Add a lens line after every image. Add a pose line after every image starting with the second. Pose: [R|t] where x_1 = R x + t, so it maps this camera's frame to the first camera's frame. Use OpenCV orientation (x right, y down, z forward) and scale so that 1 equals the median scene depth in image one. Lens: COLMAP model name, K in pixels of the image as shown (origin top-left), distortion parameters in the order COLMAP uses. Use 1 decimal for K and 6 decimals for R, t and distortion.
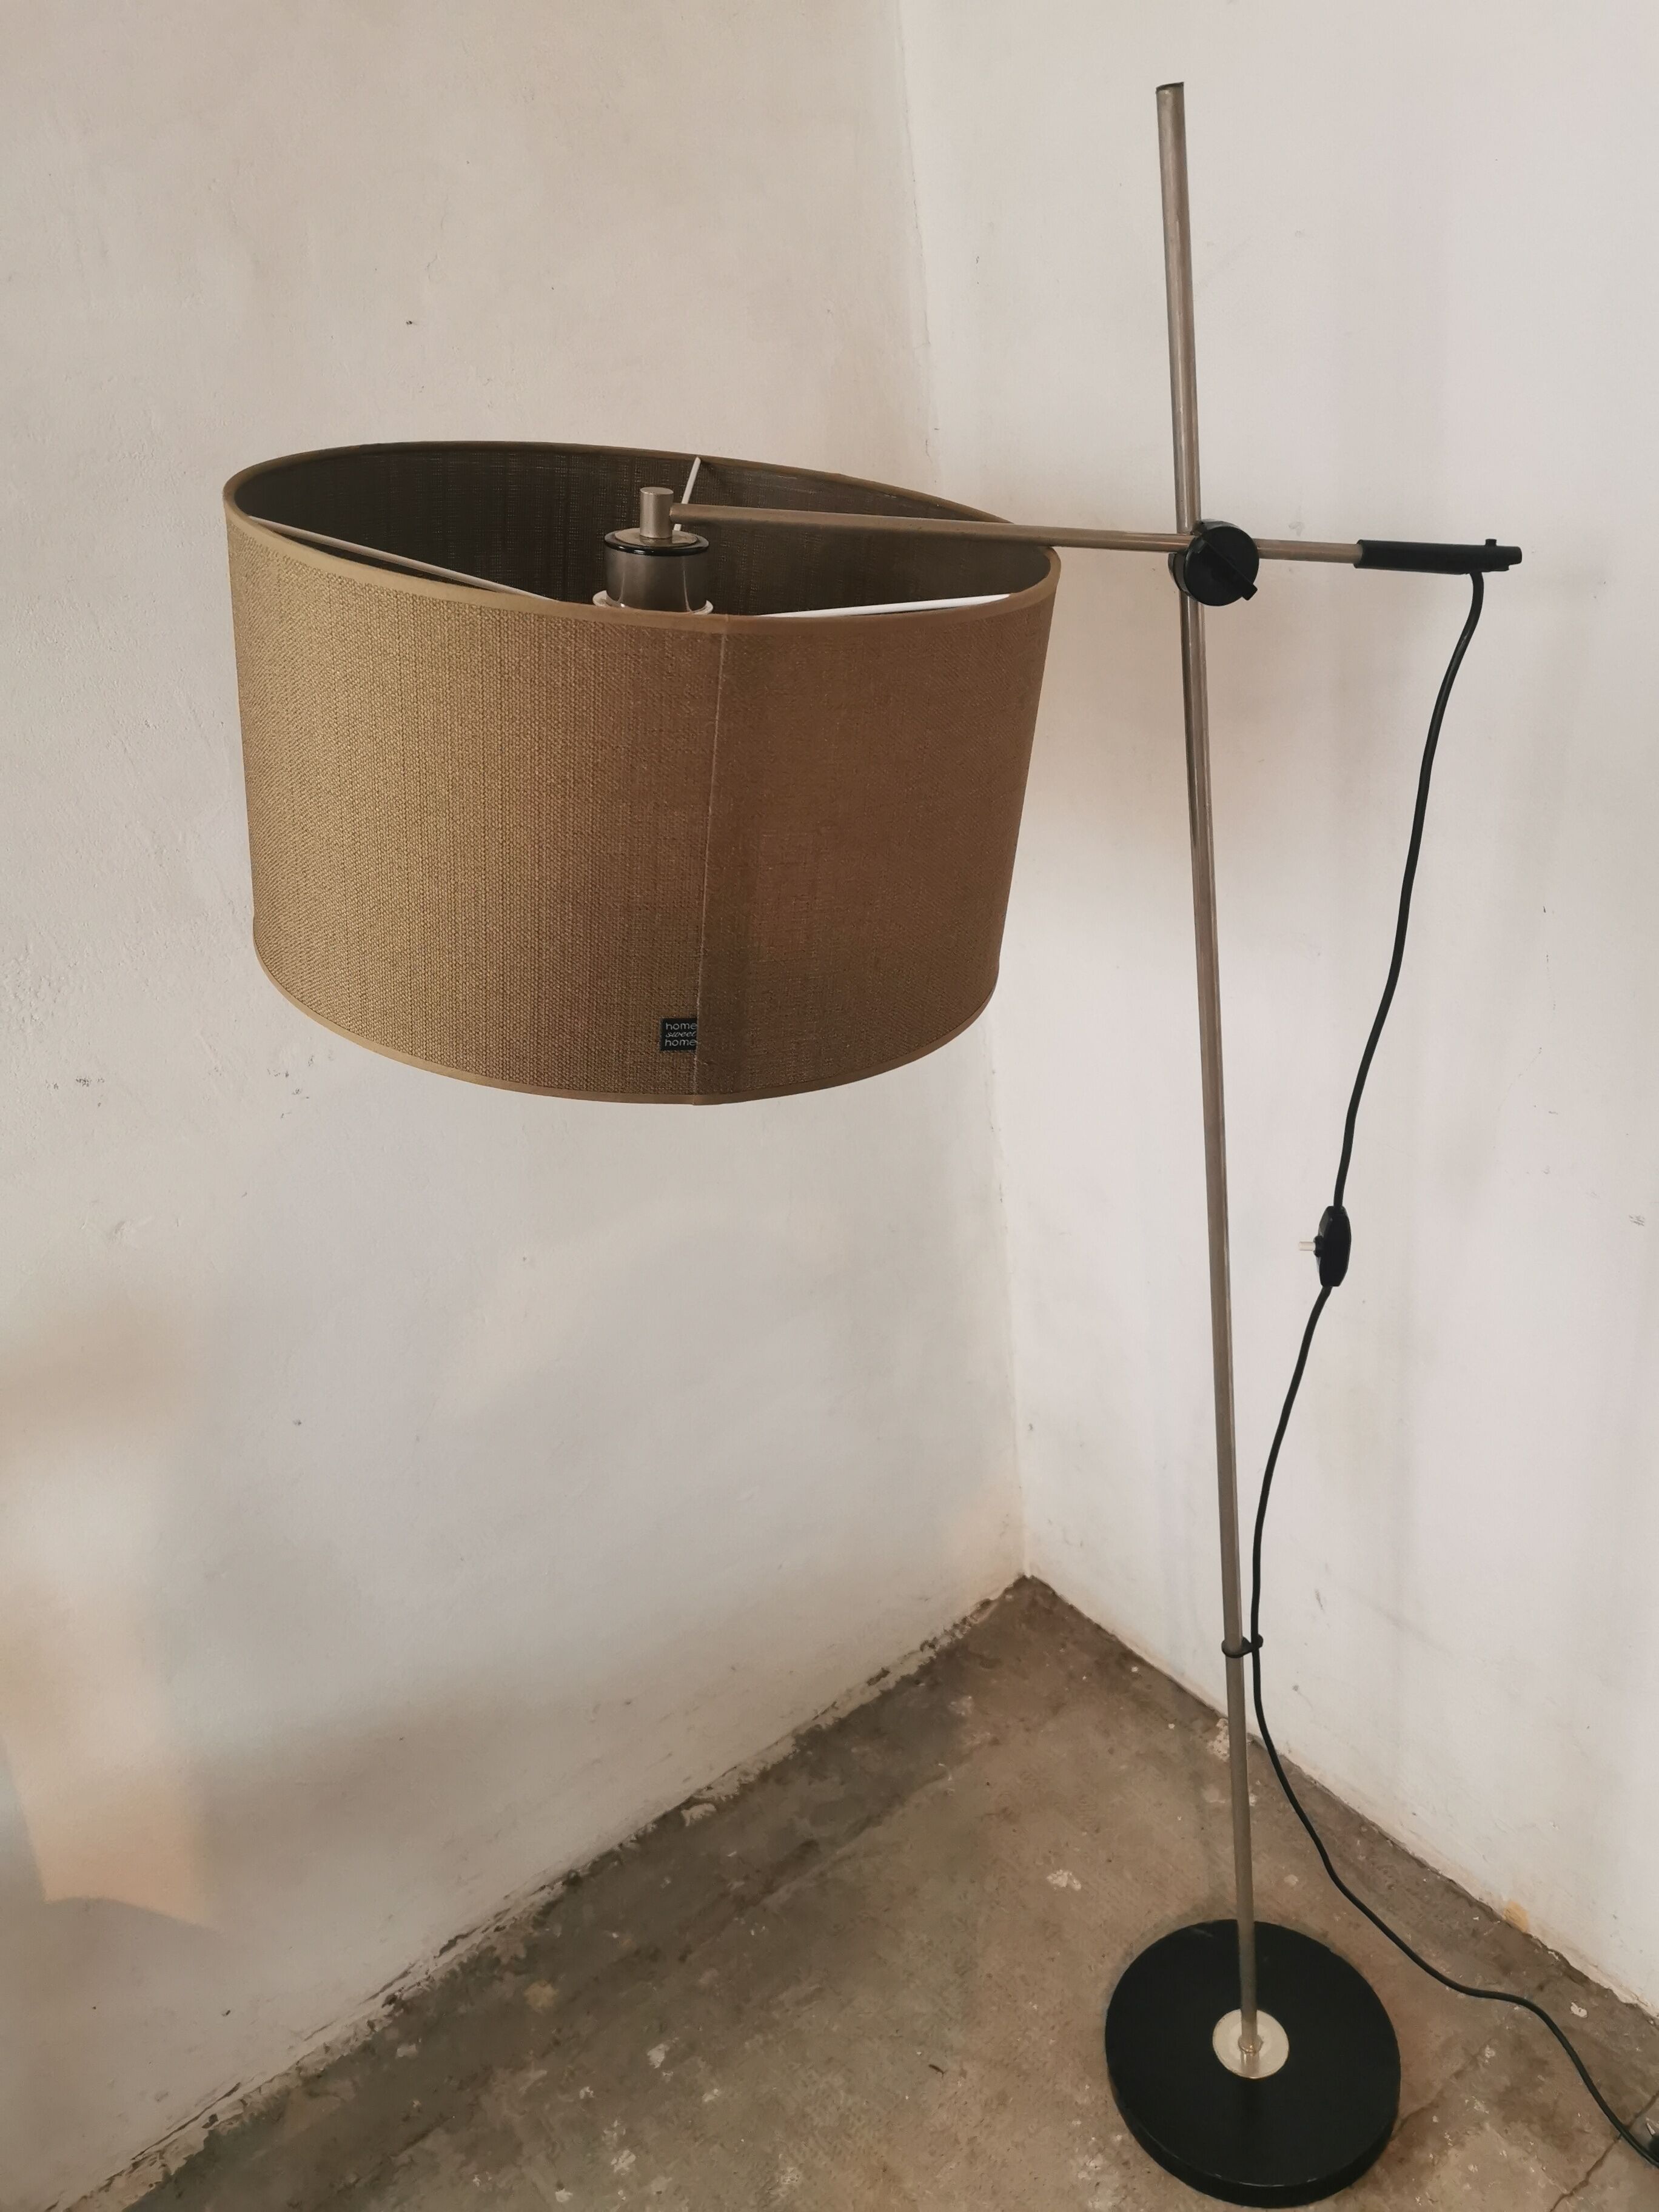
lens RADIAL K [[1746.8, 0, 858.9], [0, 1746.8, 1089.8], [0, 0, 1]] dist [0.053035, -0.071304]
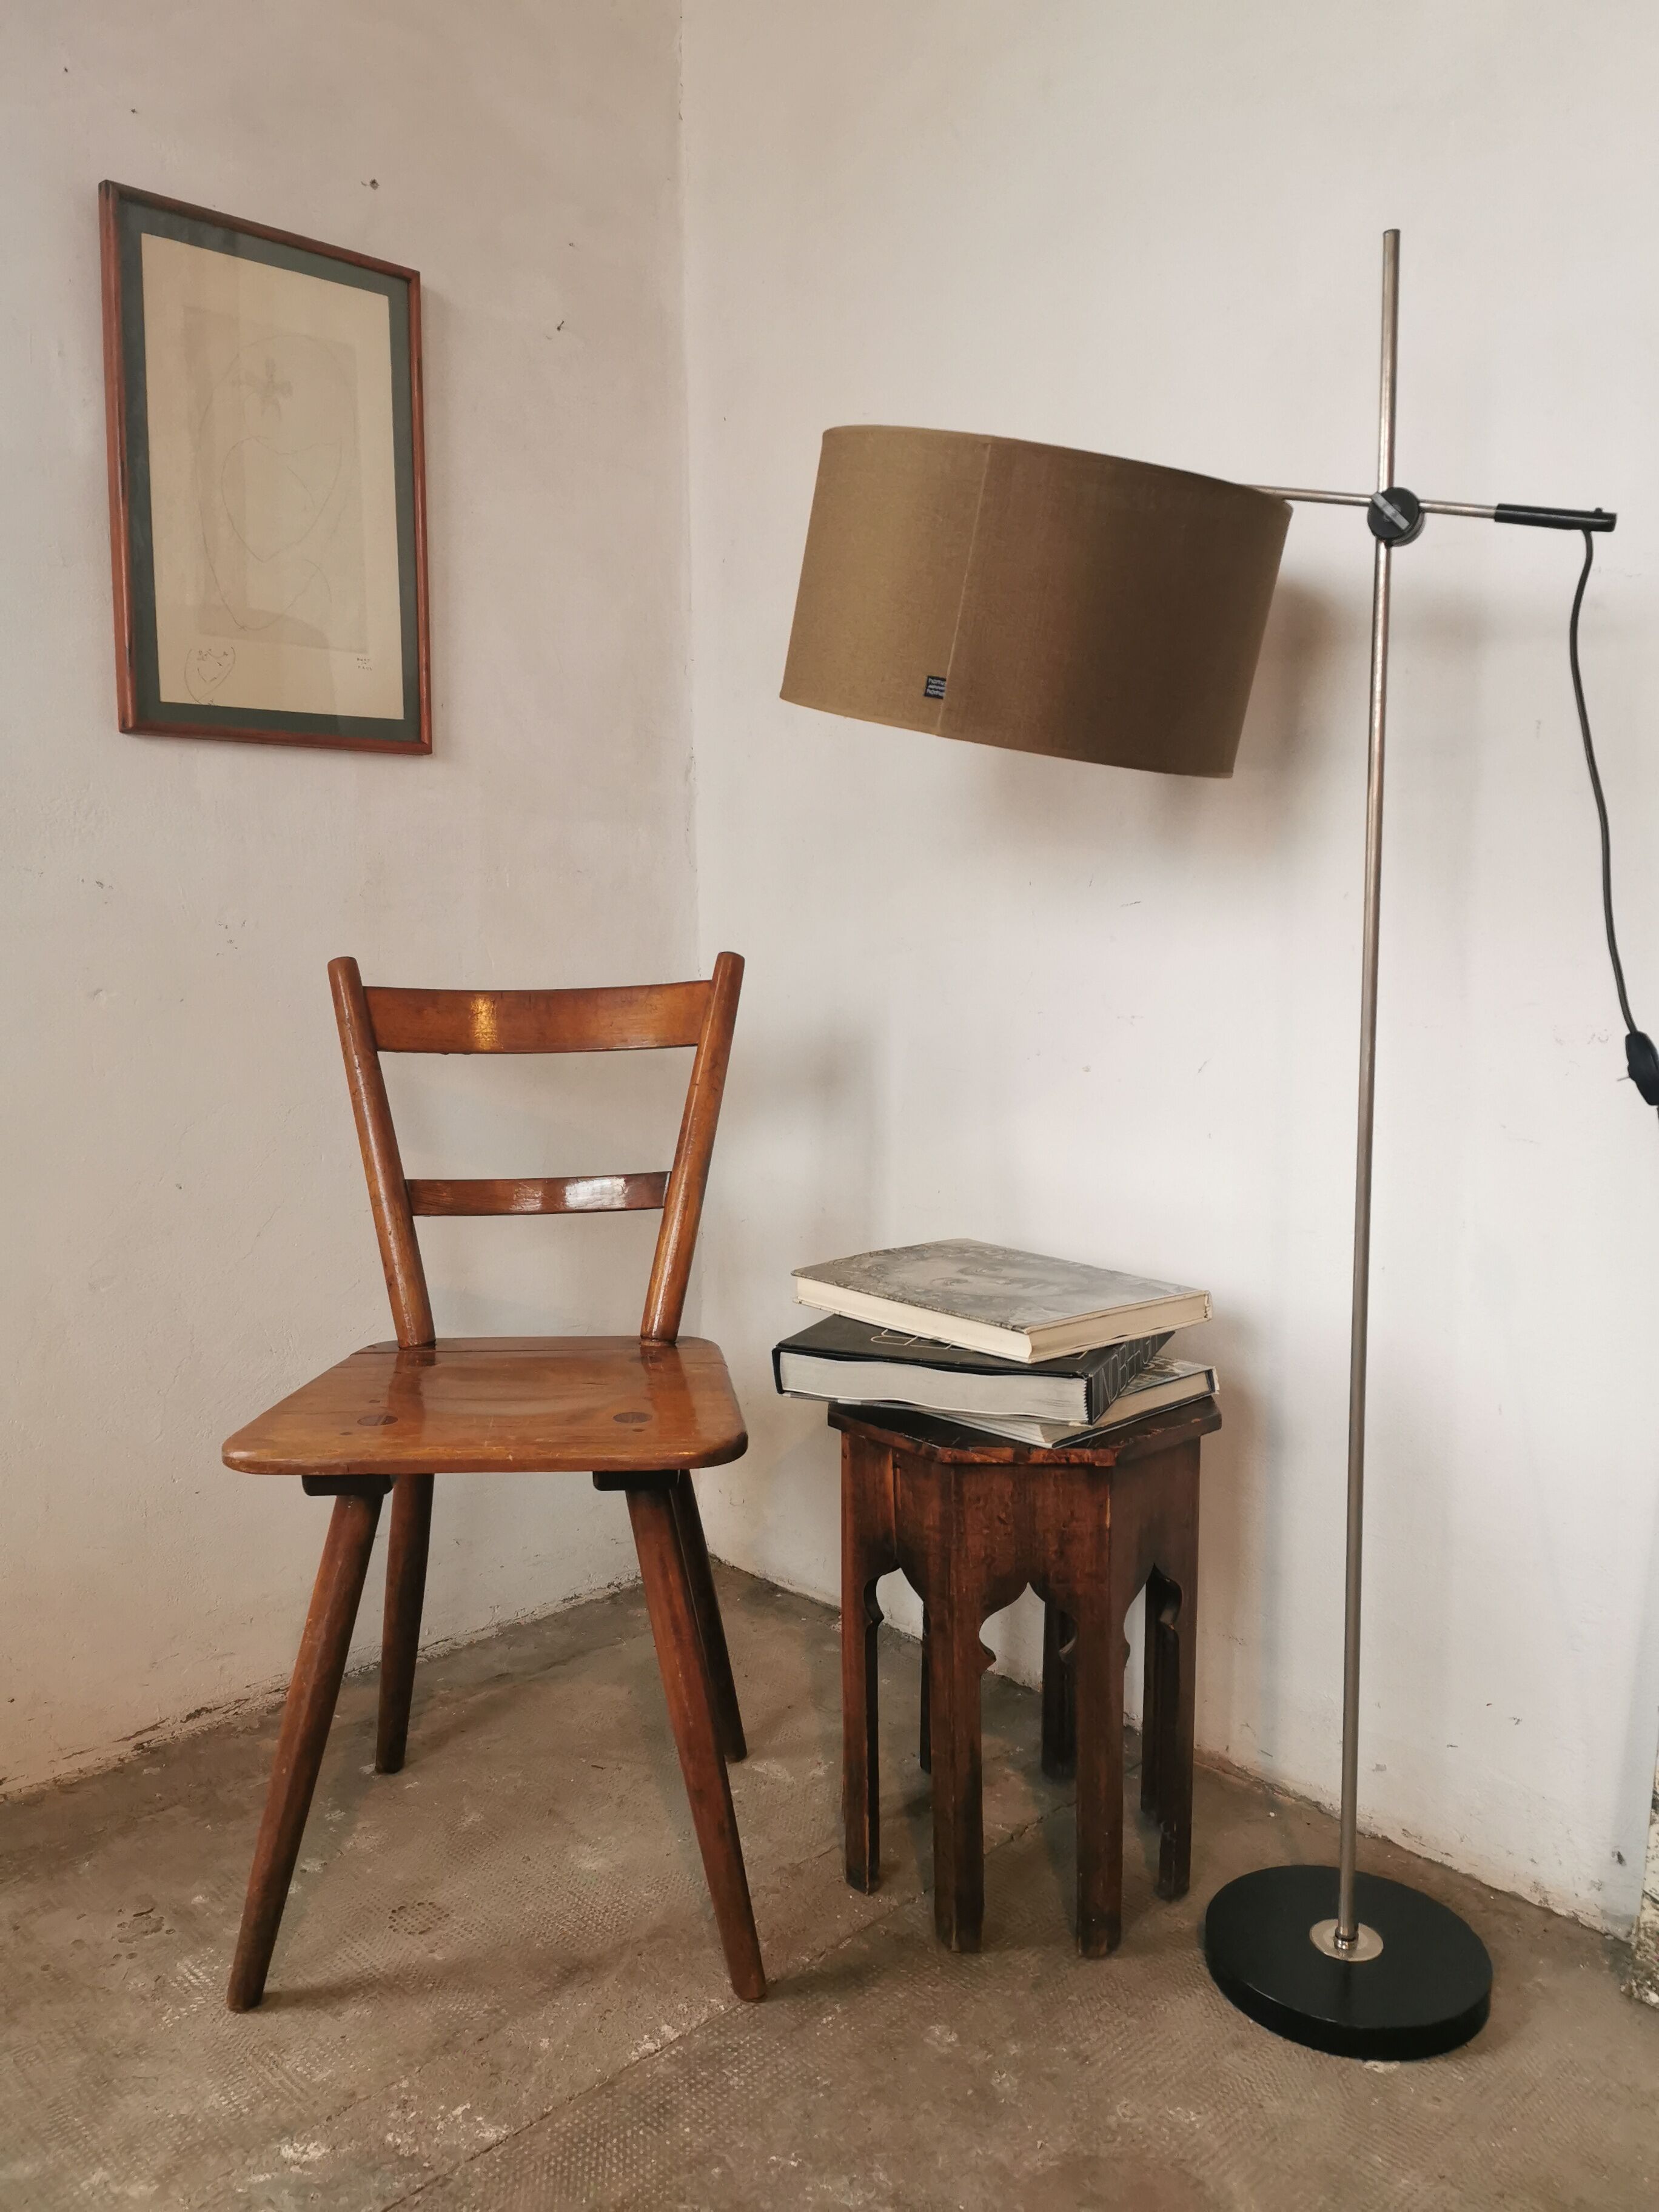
lens RADIAL K [[1715.0, 0, 845.2], [0, 1715.0, 1070.2], [0, 0, 1]] dist [0.070497, -0.087105]
pose [[0.987454, 0.091541, 0.128664, 0.013573], [-0.040339, 0.934018, -0.354941, 0.506166], [-0.152667, 0.345298, 0.925993, -0.334470]]
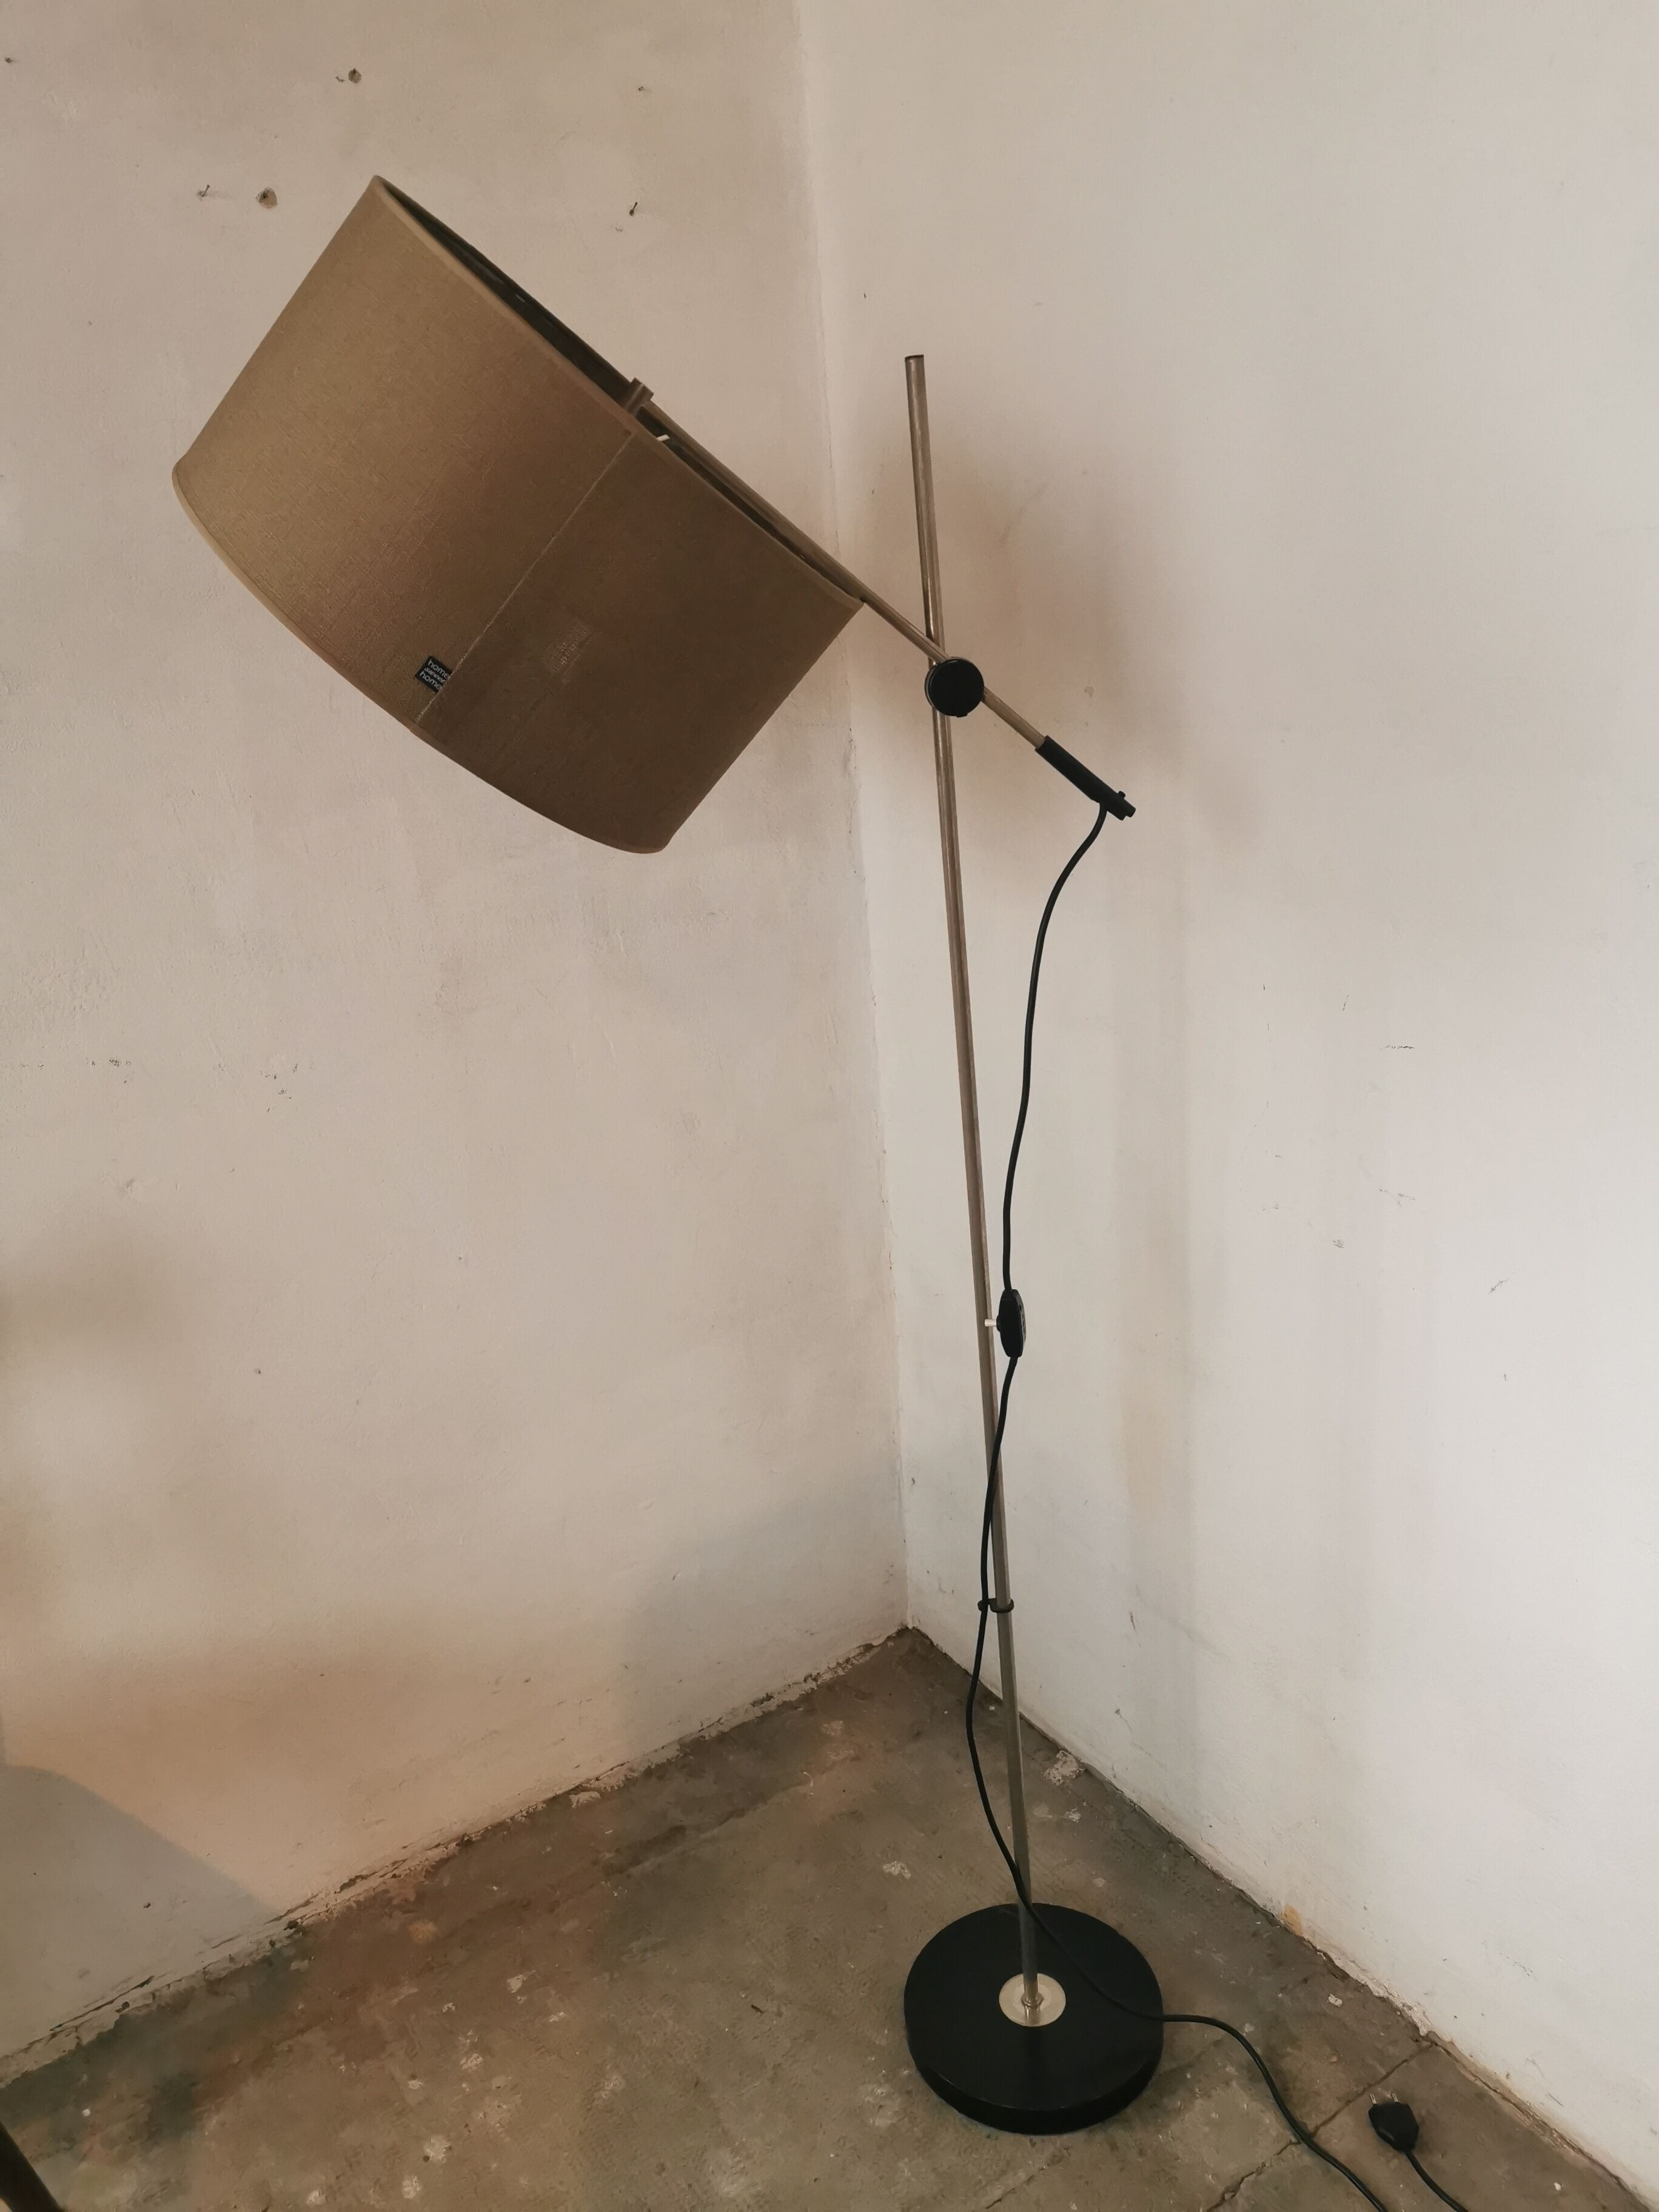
lens RADIAL K [[1737.0, 0, 824.3], [0, 1737.0, 1075.6], [0, 0, 1]] dist [0.066927, -0.086902]
pose [[0.996543, 0.053754, -0.063346, 0.122108], [-0.062089, 0.988488, -0.137970, 0.115878], [0.055200, 0.141426, 0.988409, -0.182227]]
